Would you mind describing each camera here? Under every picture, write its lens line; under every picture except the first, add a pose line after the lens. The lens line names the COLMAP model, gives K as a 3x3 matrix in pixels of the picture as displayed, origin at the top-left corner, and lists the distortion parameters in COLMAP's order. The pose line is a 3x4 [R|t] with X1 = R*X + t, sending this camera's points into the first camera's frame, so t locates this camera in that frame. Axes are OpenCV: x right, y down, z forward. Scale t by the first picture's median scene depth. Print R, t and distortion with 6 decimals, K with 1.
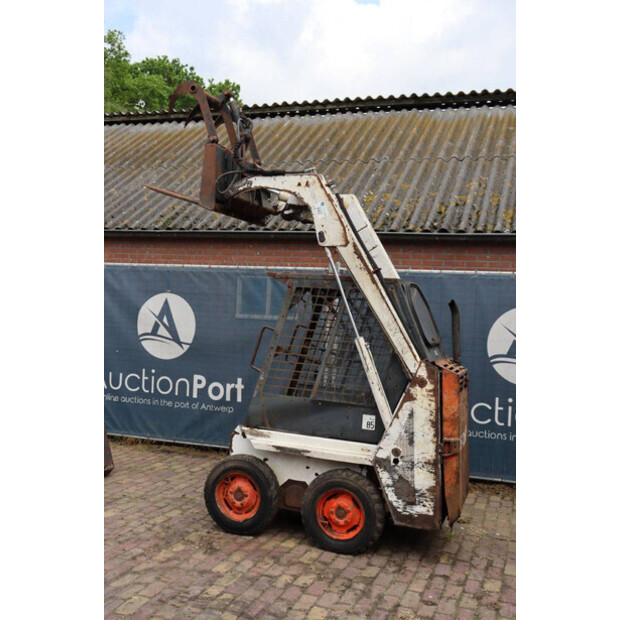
lens RADIAL K [[690.7, 0, 319.3], [0, 690.7, 310.6], [0, 0, 1]] dist [-0.024584, -0.010951]
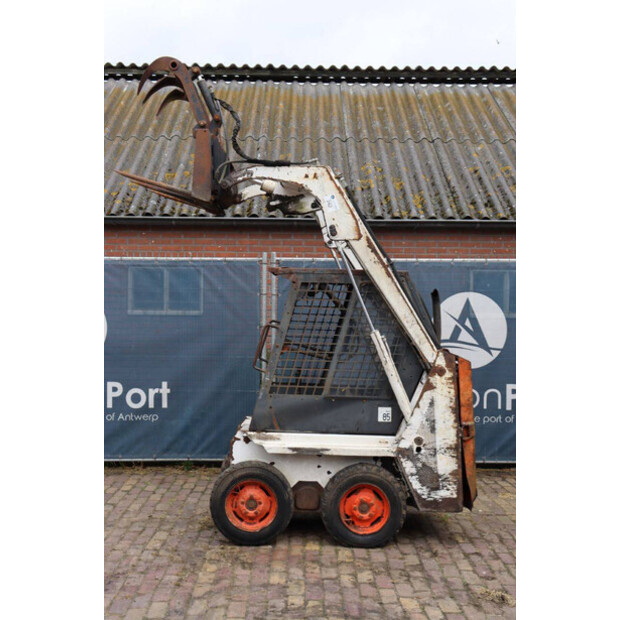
lens RADIAL K [[768.7, 0, 323.0], [0, 768.7, 309.0], [0, 0, 1]] dist [0.022886, 0.038219]
pose [[0.938658, -0.043618, 0.342081, -0.394043], [0.035945, 0.998940, 0.028741, -0.027960], [-0.342972, -0.014682, 0.939231, -0.022611]]
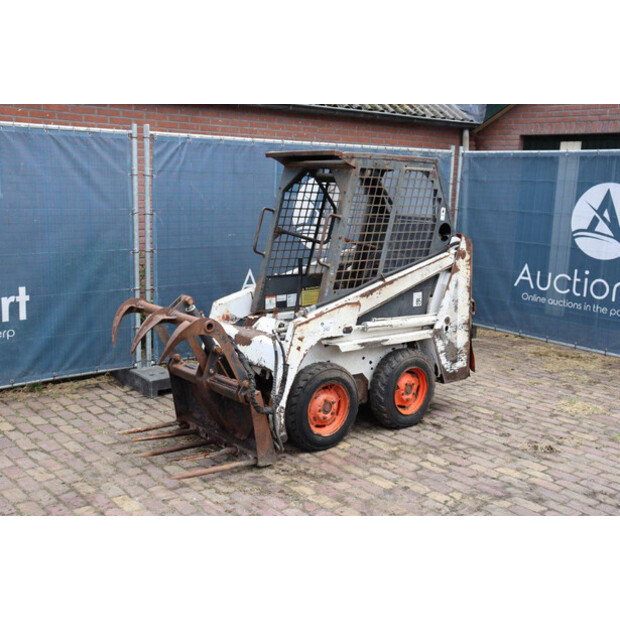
lens RADIAL K [[755.0, 0, 328.9], [0, 755.0, 308.8], [0, 0, 1]] dist [0.006528, 0.024575]
pose [[0.474863, -0.182722, 0.860882, -0.986296], [0.001498, 0.978375, 0.206833, -0.061057], [-0.880059, -0.096927, 0.464867, 0.591450]]
